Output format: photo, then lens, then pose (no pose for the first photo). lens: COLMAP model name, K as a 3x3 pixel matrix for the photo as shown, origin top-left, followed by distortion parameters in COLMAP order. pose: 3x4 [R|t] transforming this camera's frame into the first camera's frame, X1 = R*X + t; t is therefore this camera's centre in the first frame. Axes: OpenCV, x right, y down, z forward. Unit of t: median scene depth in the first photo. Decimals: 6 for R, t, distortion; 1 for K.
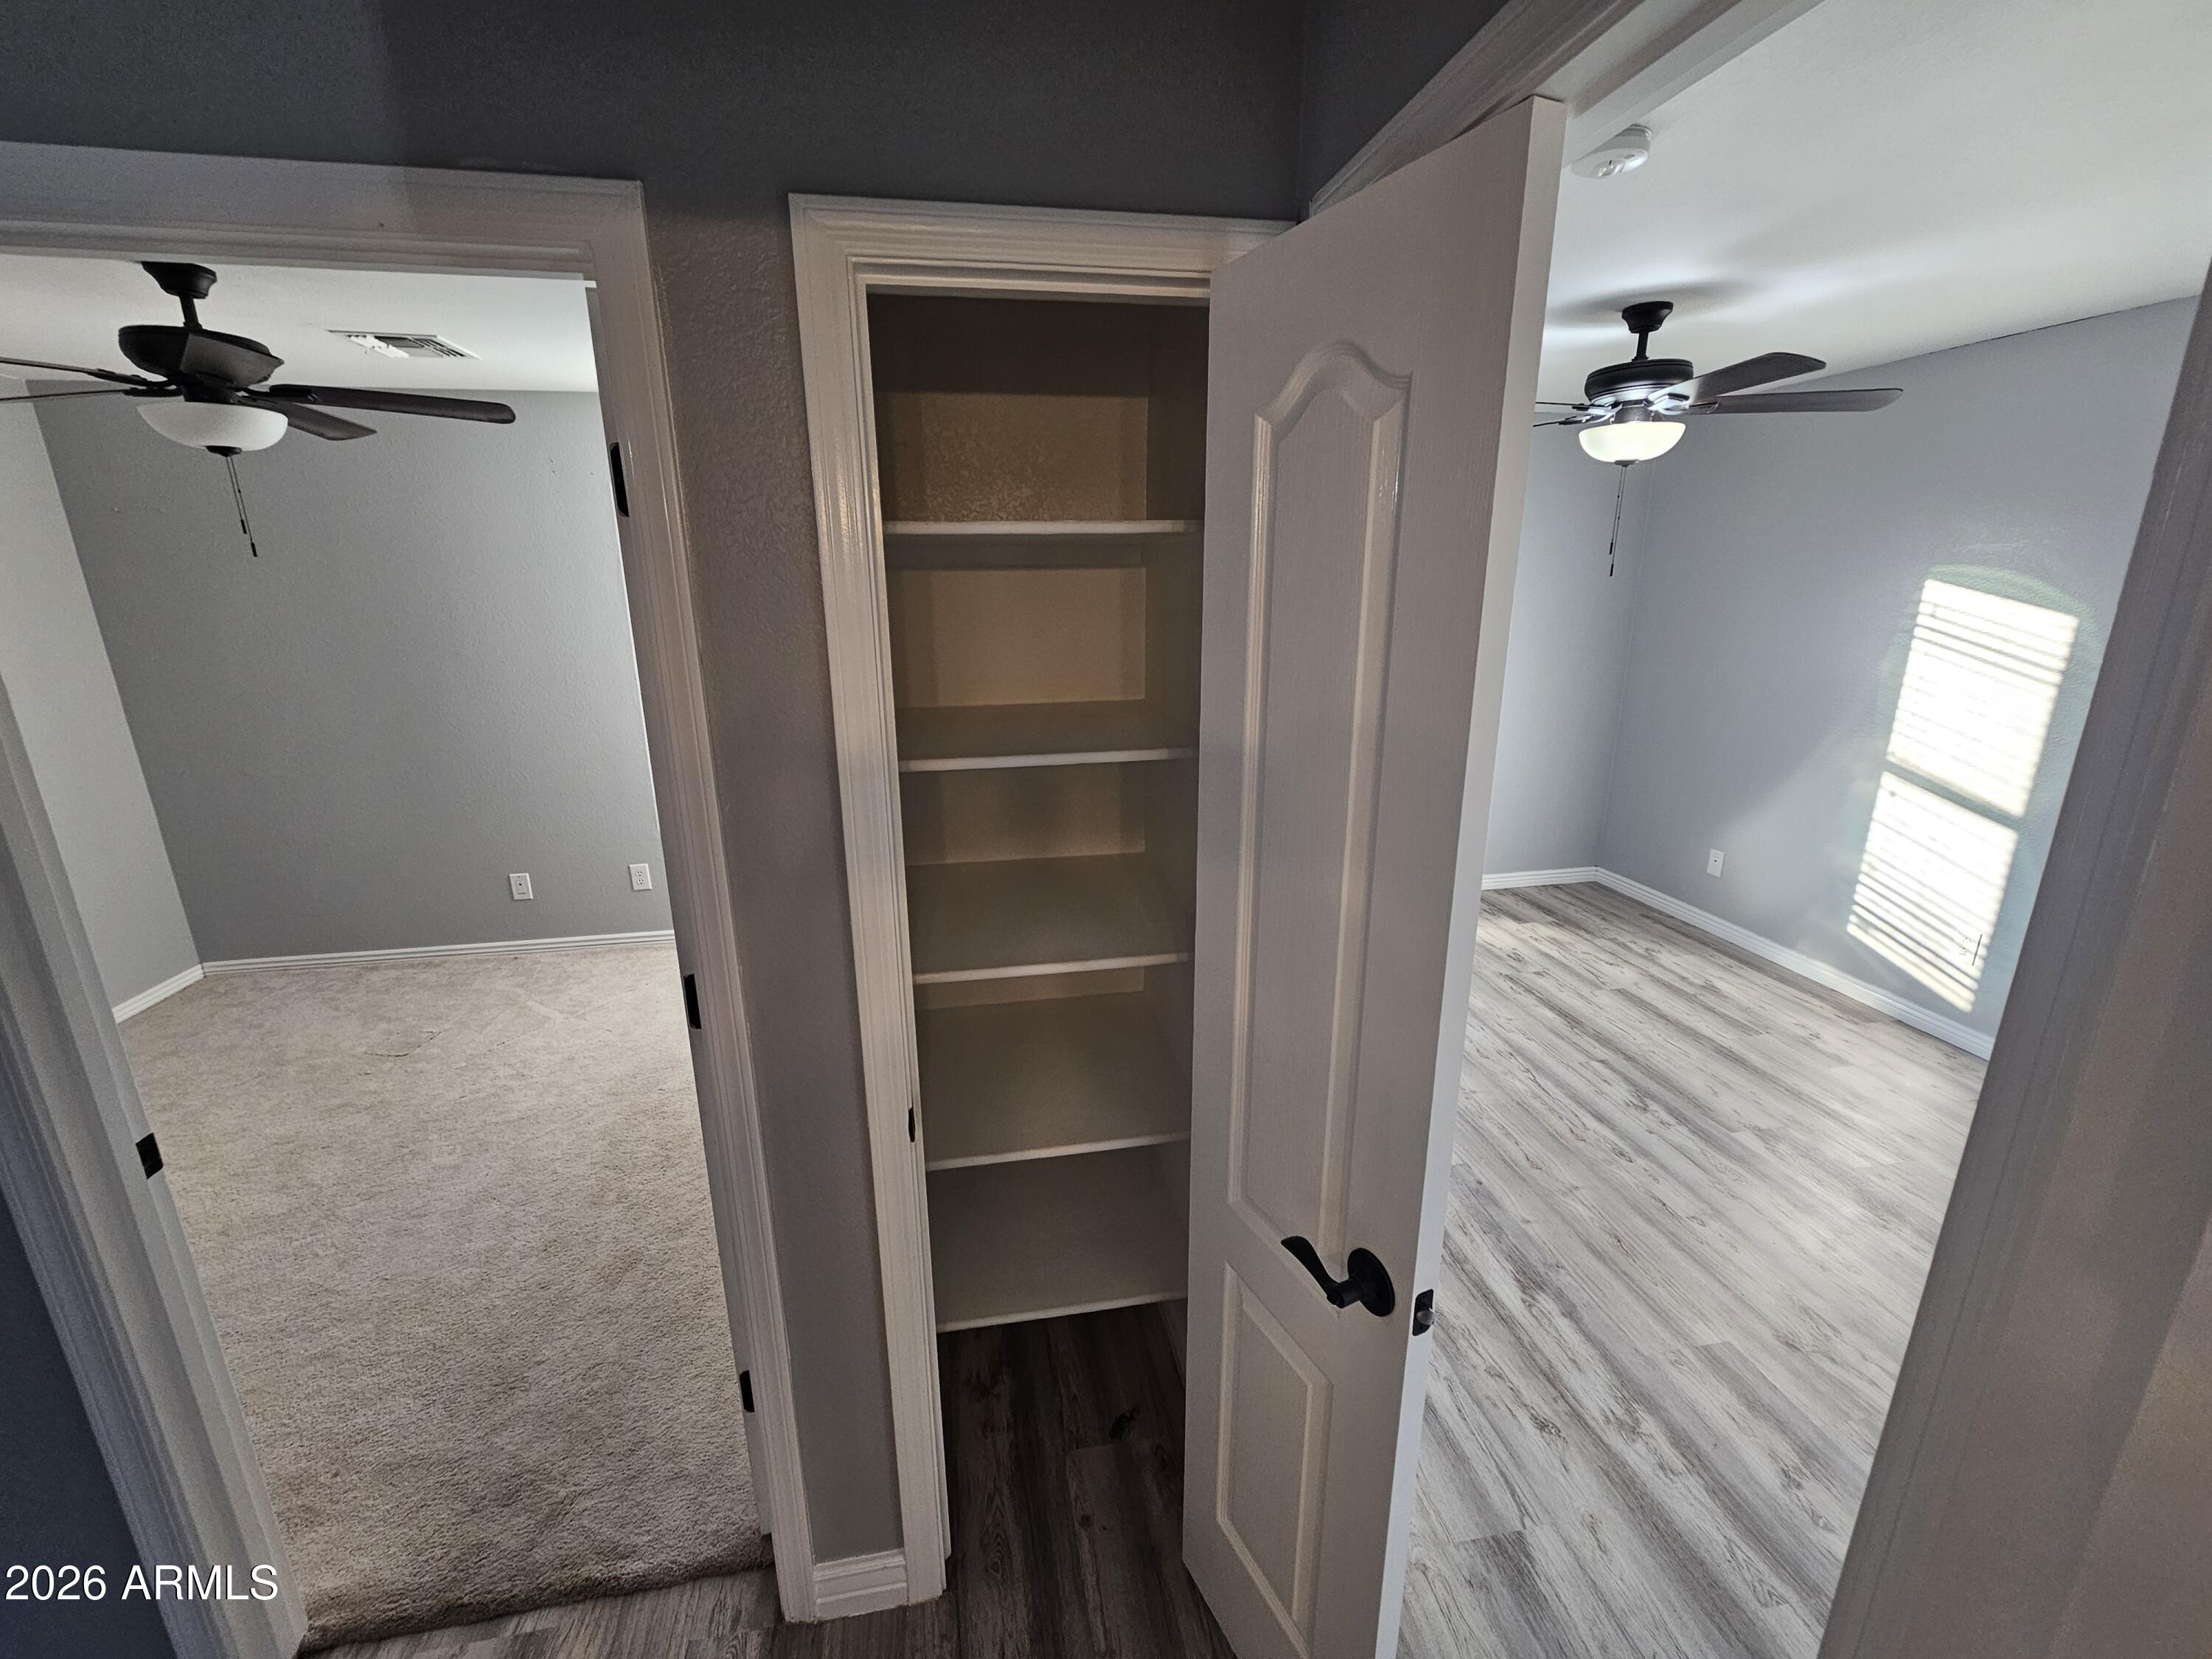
lens RADIAL K [[912.8, 0, 1103.3], [0, 912.8, 835.6], [0, 0, 1]] dist [-0.002089, 0.001111]
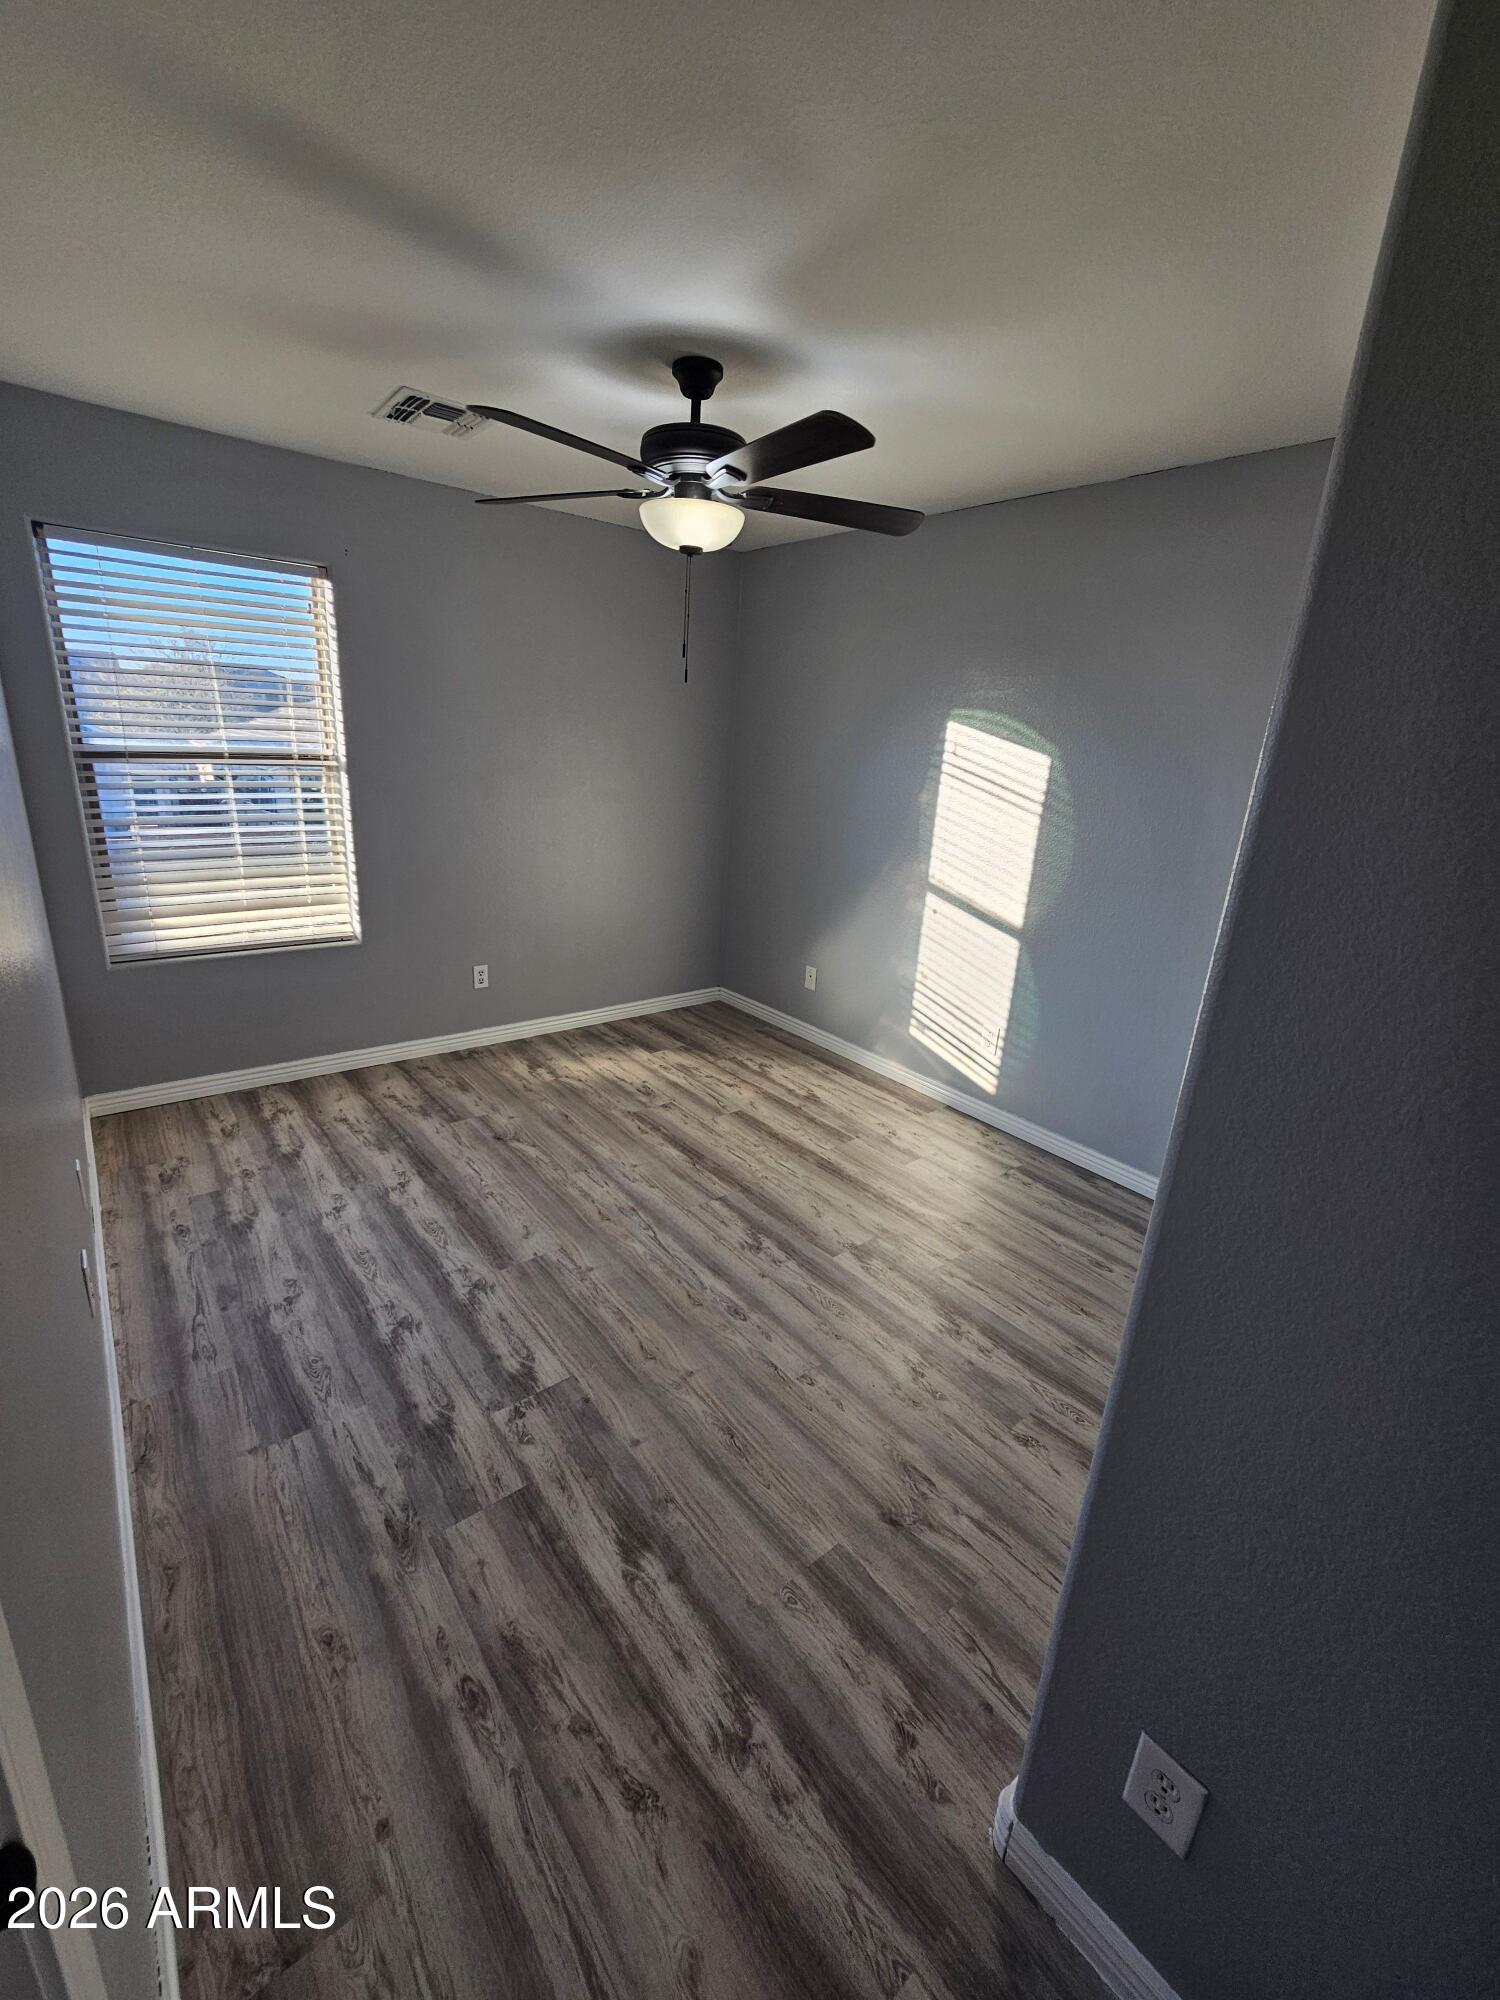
lens RADIAL K [[825.3, 0, 749.8], [0, 825.3, 994.2], [0, 0, 1]] dist [-0.002089, 0.001111]
pose [[0.872555, -0.085050, 0.481055, 0.190852], [0.064178, 0.996151, 0.059708, -0.022611], [-0.484281, -0.021225, 0.874655, 0.248916]]
